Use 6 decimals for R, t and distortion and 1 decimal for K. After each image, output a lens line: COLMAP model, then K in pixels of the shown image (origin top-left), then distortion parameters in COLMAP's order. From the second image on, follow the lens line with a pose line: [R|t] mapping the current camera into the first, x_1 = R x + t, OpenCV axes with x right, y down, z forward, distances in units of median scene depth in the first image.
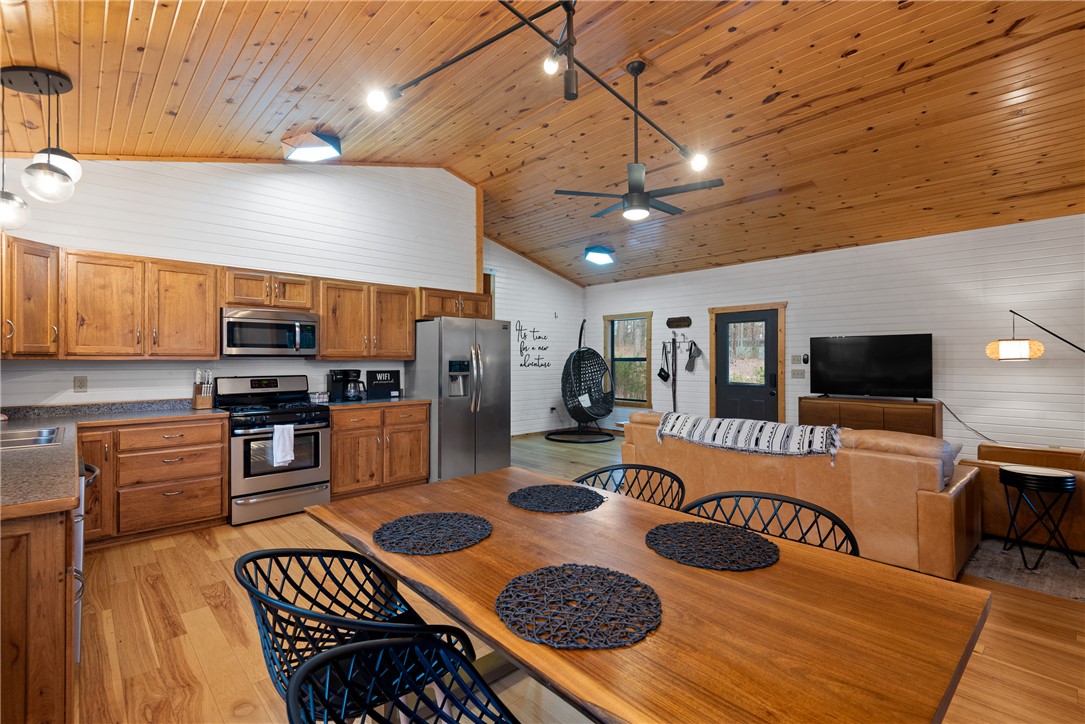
lens RADIAL K [[491.7, 0, 543.9], [0, 491.7, 363.0], [0, 0, 1]] dist [0.033800, -0.022933]
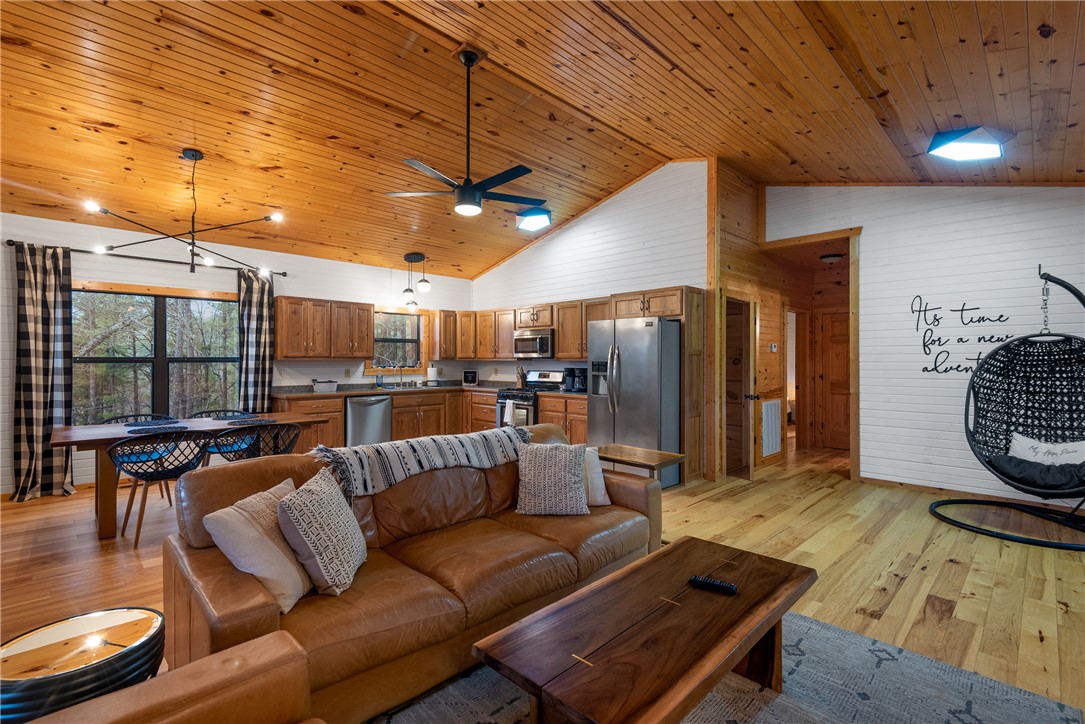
lens RADIAL K [[491.7, 0, 543.9], [0, 491.7, 363.0], [0, 0, 1]] dist [0.033800, -0.022933]
pose [[0.019758, 0.004501, -0.999795, 0.942160], [-0.007754, 0.999960, 0.004349, -0.004871], [0.999775, 0.007667, 0.019792, 0.916764]]
